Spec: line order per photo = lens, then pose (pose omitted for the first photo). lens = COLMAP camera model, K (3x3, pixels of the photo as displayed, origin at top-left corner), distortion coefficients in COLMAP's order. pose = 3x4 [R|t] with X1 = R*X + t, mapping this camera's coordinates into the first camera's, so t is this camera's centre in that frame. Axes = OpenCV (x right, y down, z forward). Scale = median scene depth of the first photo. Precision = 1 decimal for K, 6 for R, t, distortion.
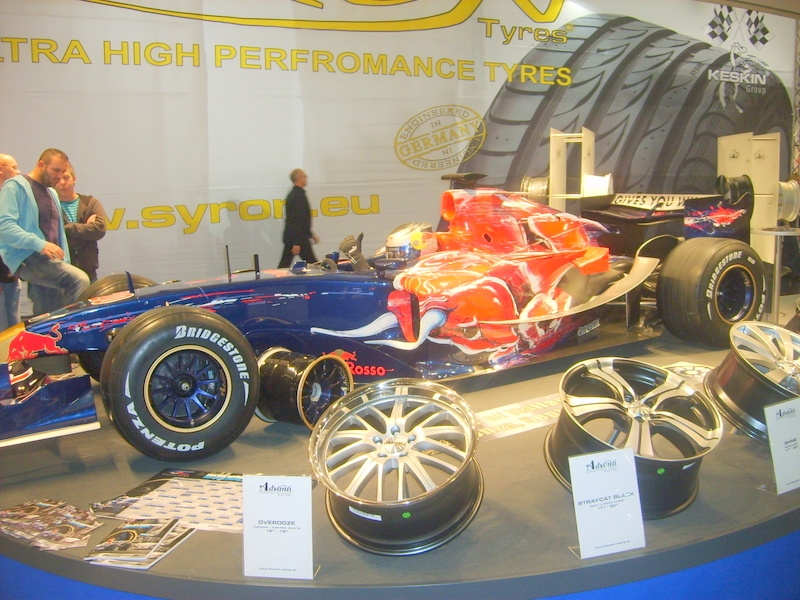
lens RADIAL K [[826.9, 0, 400.0], [0, 826.9, 300.0], [0, 0, 1]] dist [-0.109666, 0.038227]
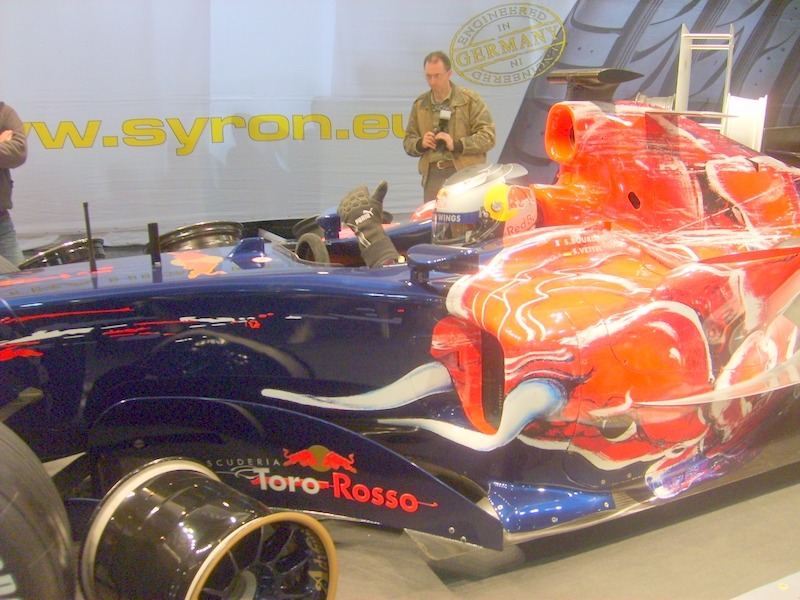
lens RADIAL K [[826.9, 0, 400.0], [0, 826.9, 300.0], [0, 0, 1]] dist [-0.109666, 0.038227]
pose [[0.997573, 0.048083, -0.050360, -0.009679], [-0.043263, 0.994745, 0.092789, -0.057537], [0.054557, -0.090385, 0.994411, 0.511700]]
